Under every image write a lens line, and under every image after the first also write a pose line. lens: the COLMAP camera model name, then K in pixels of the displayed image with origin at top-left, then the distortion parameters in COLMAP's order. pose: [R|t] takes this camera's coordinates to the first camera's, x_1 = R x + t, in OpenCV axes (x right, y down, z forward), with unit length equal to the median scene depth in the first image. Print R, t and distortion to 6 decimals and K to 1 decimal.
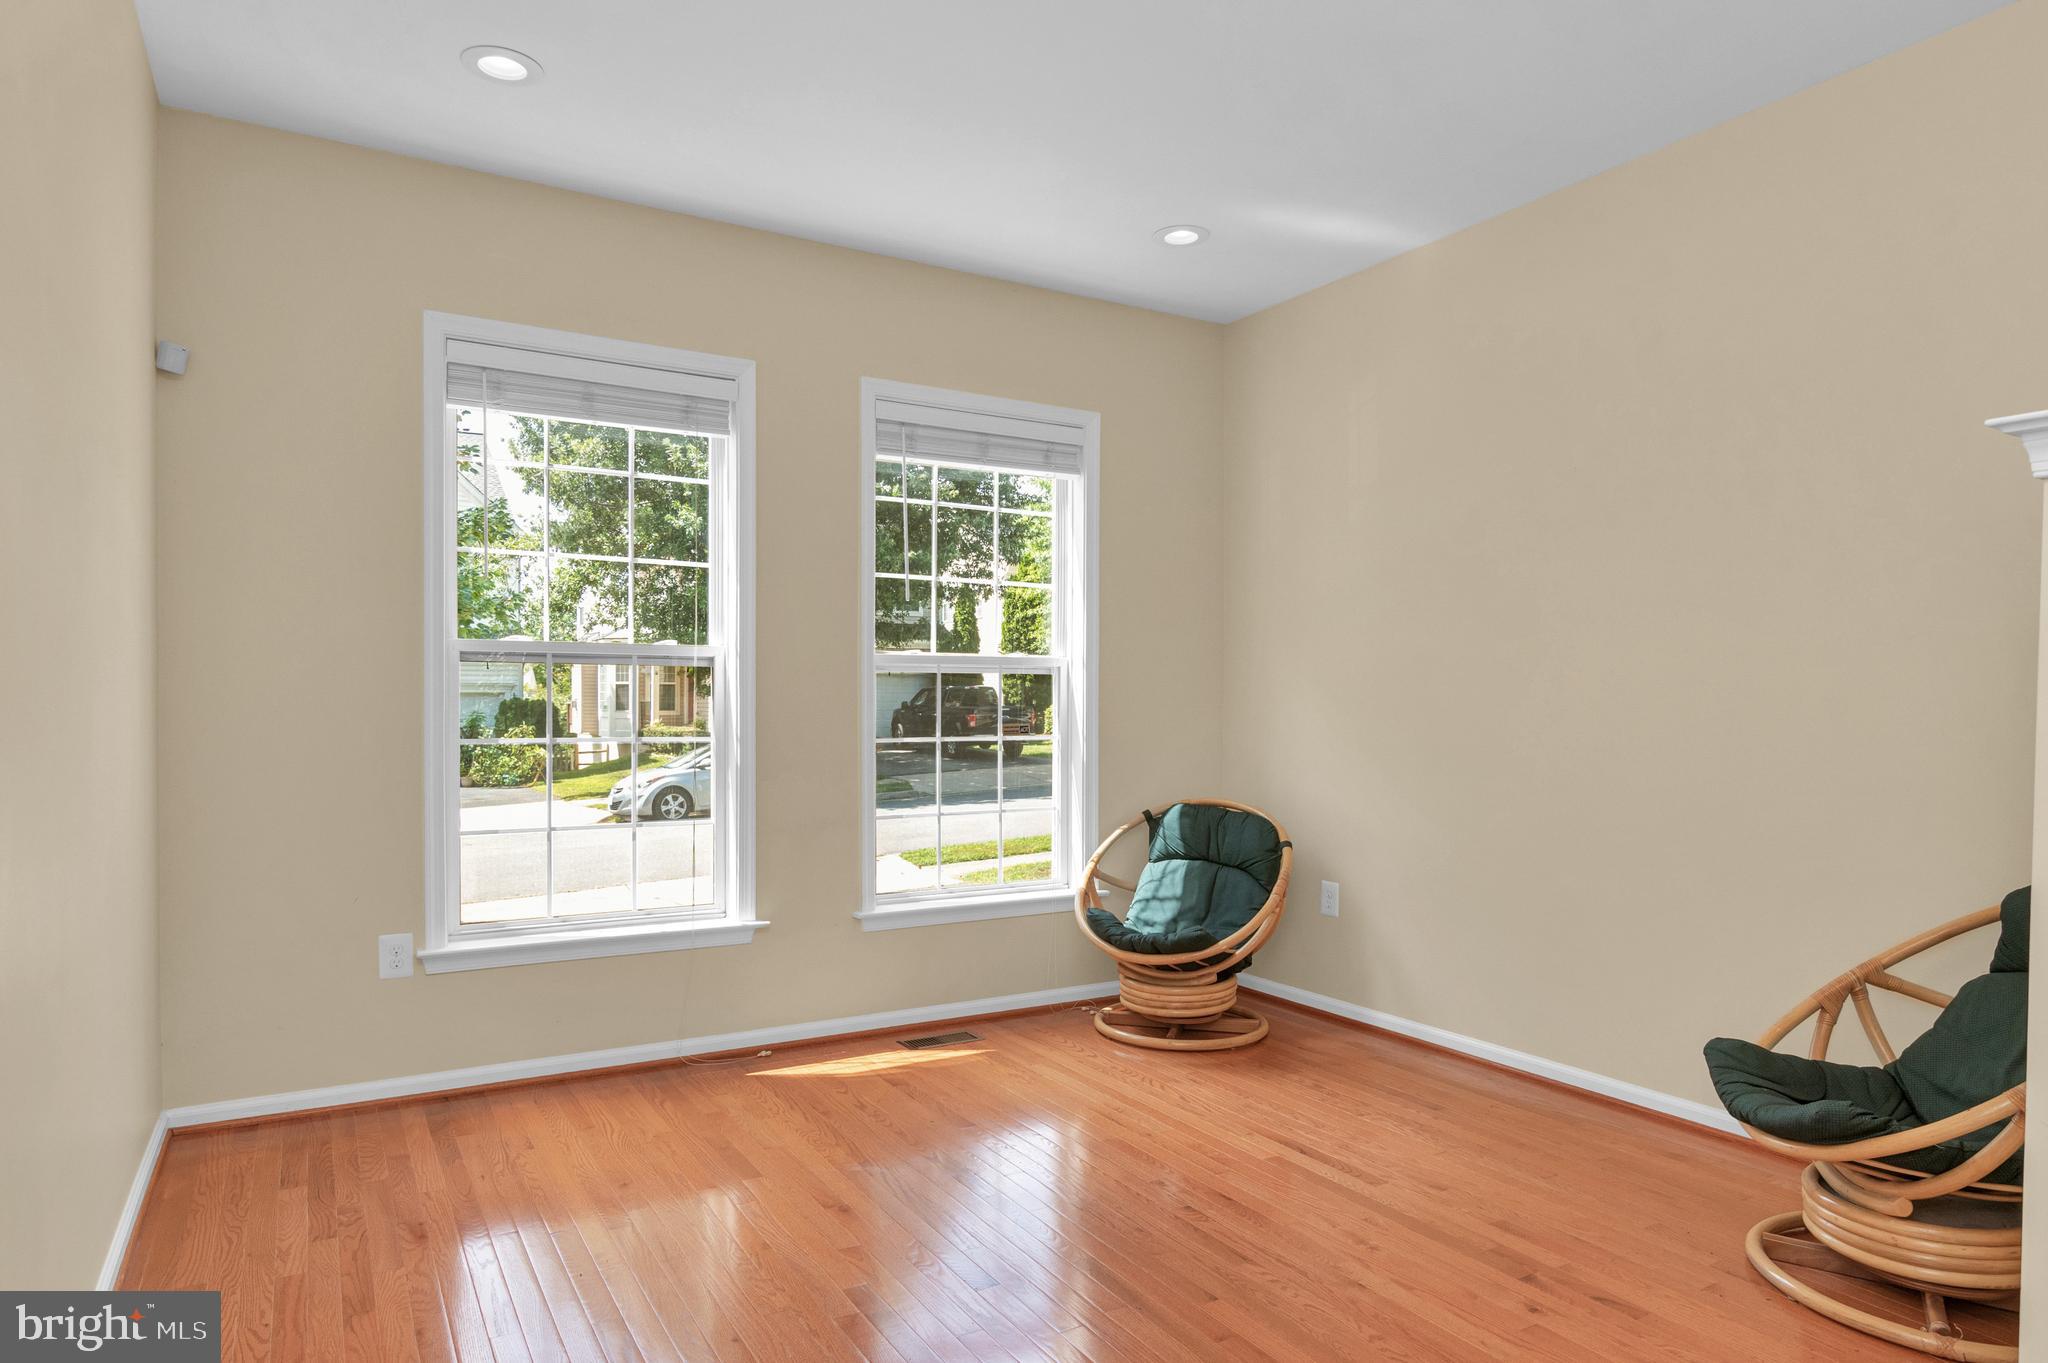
lens RADIAL K [[1203.7, 0, 1001.6], [0, 1203.7, 720.5], [0, 0, 1]] dist [-0.007651, 0.004207]
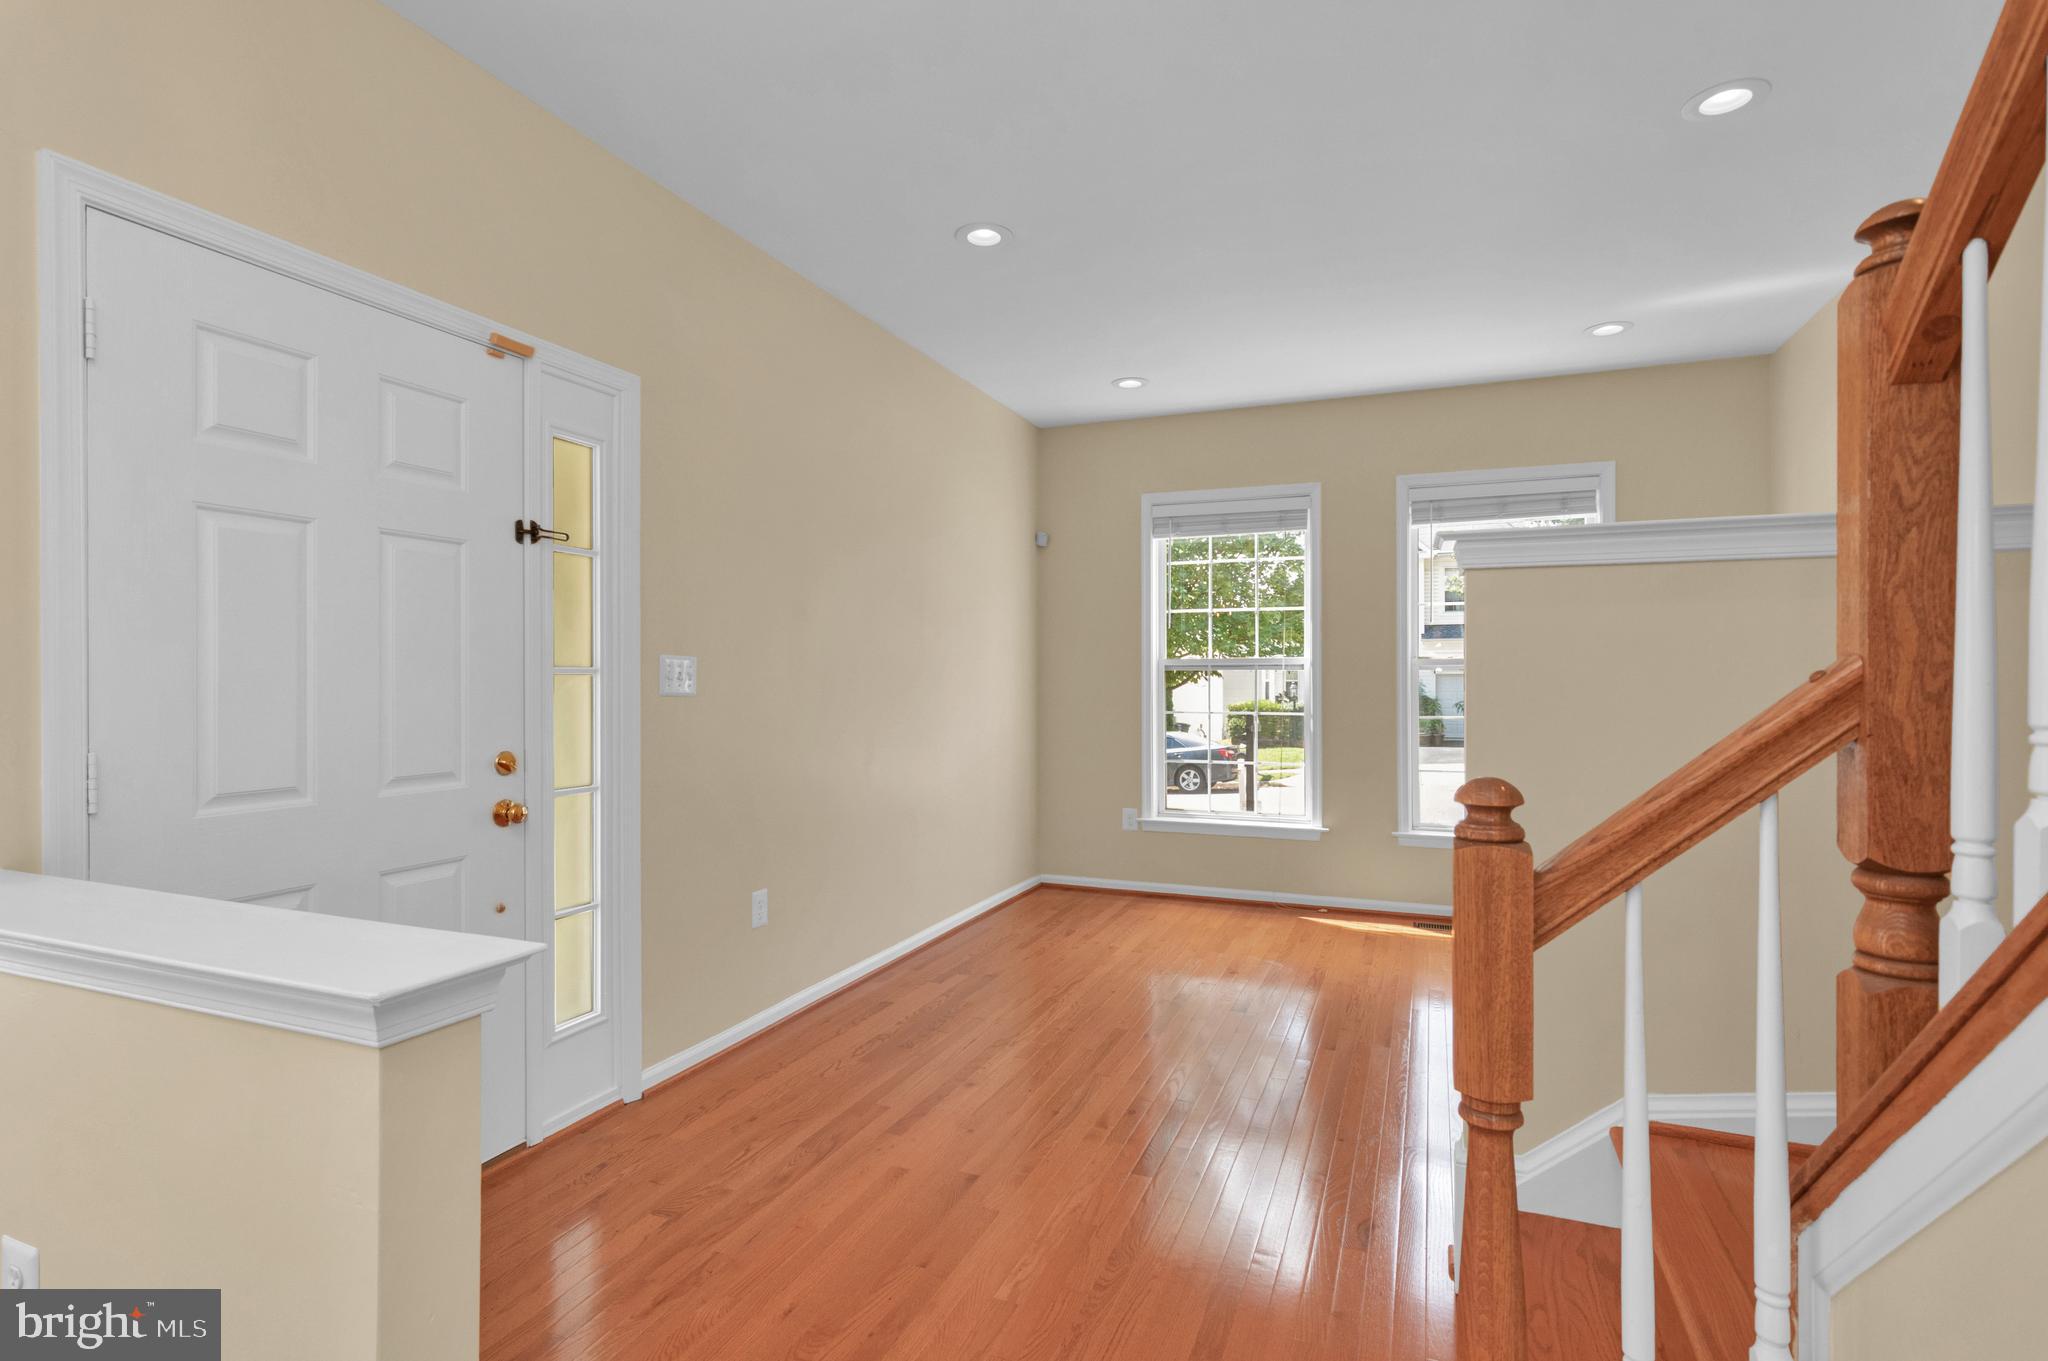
lens RADIAL K [[987.1, 0, 1042.9], [0, 987.1, 675.0], [0, 0, 1]] dist [-0.000040, 0.002025]
pose [[0.621296, -0.008616, -0.783528, 0.601707], [-0.006938, 0.999840, -0.016496, -0.013664], [0.783545, 0.015685, 0.621137, -0.117416]]
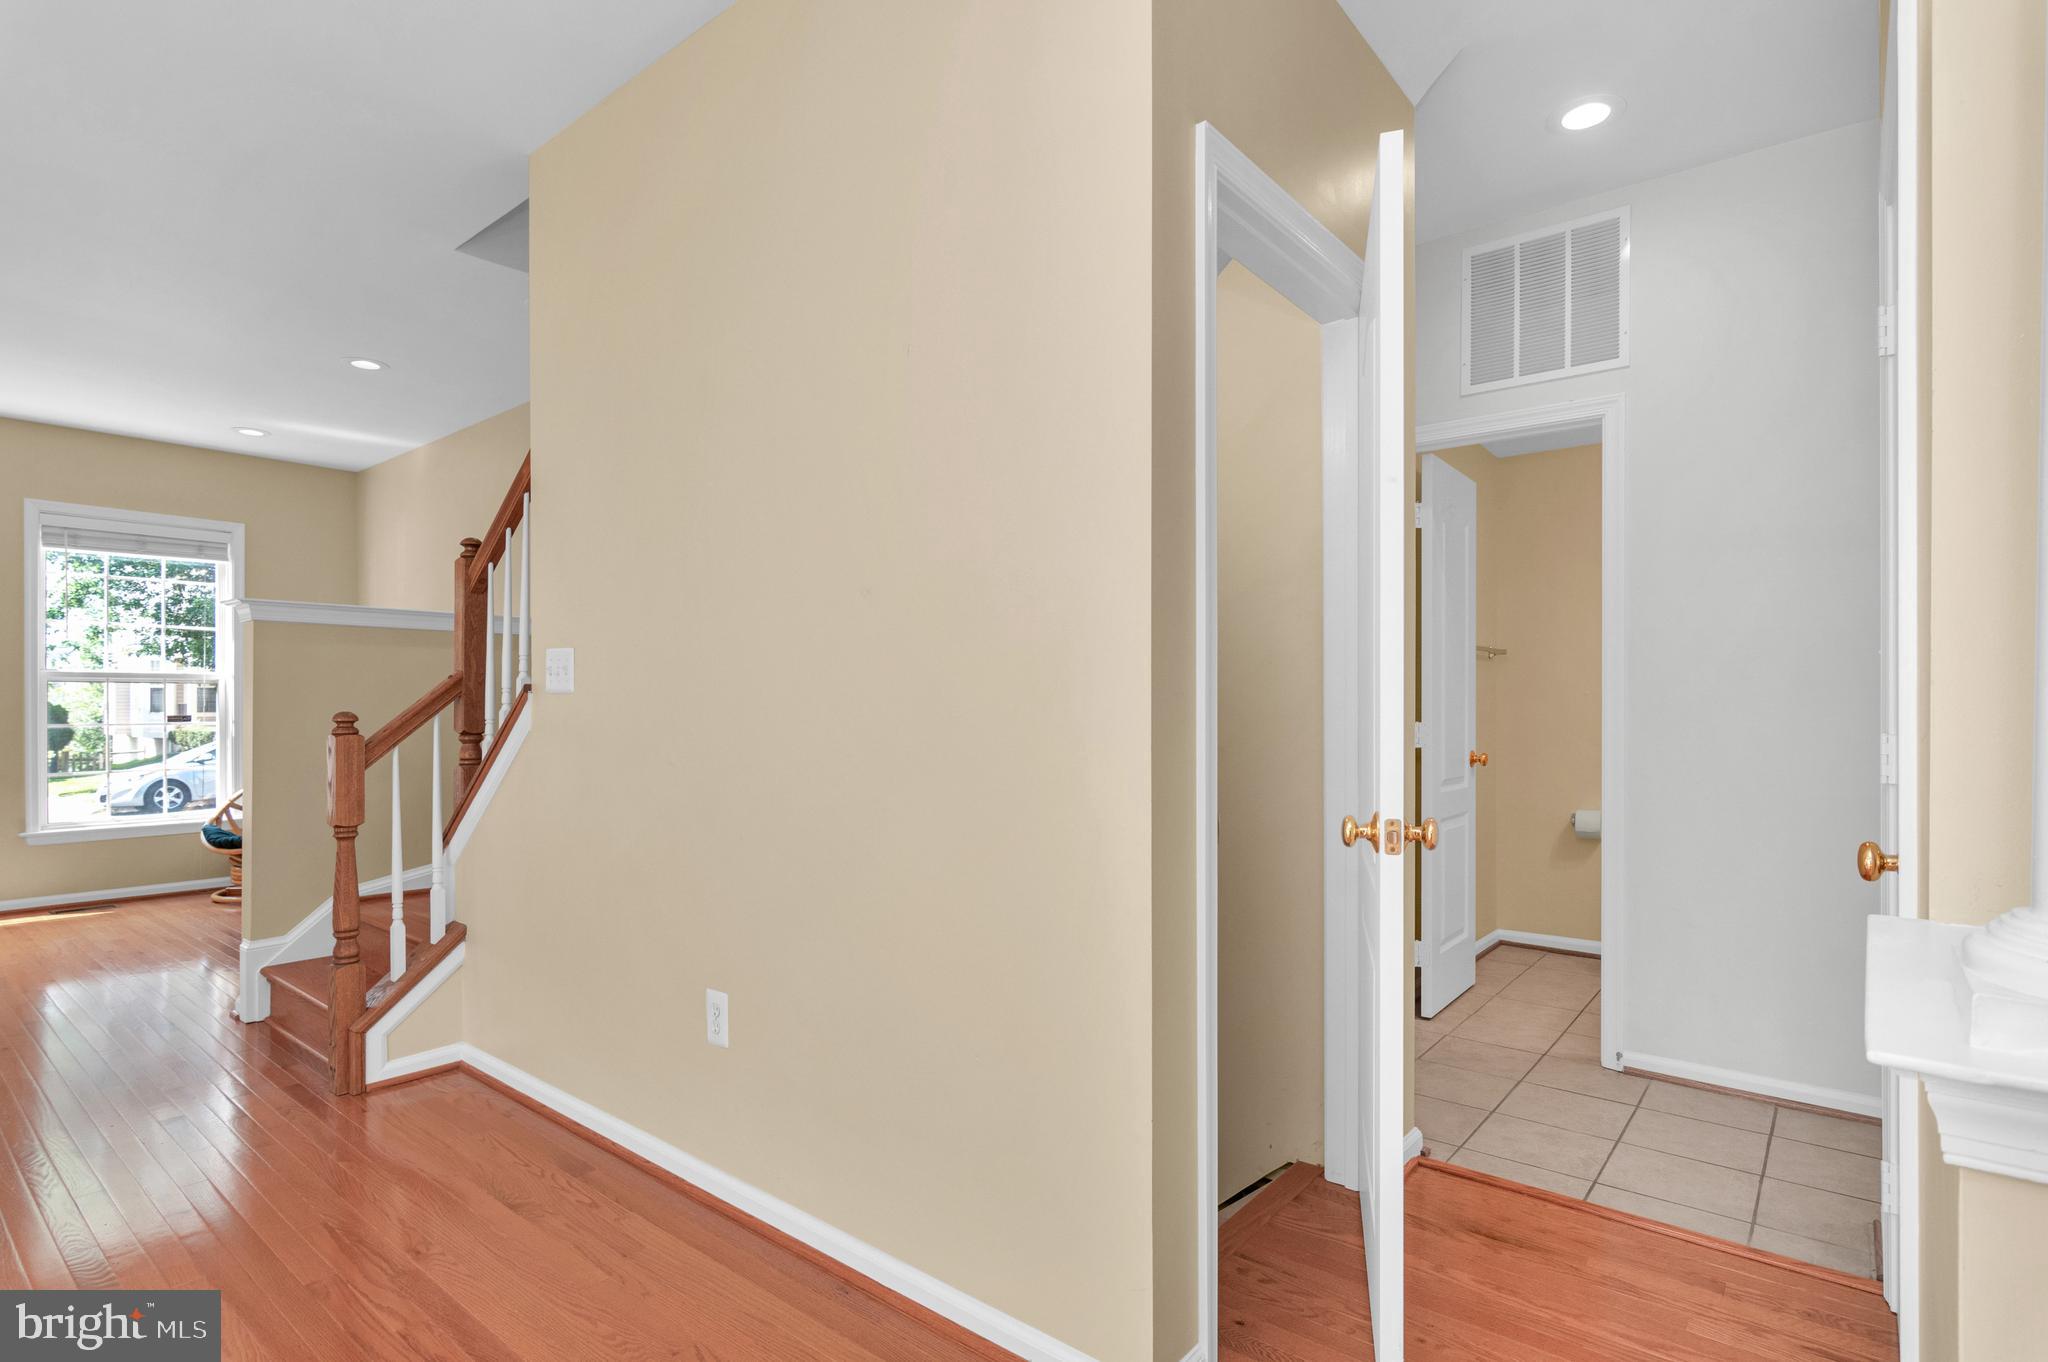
lens RADIAL K [[990.9, 0, 1016.7], [0, 990.9, 701.5], [0, 0, 1]] dist [-0.006124, -0.001410]
pose [[0.931246, -0.004147, 0.364367, 0.664745], [0.010026, 0.999848, -0.014245, 0.017324], [-0.364253, 0.016919, 0.931146, -0.728908]]
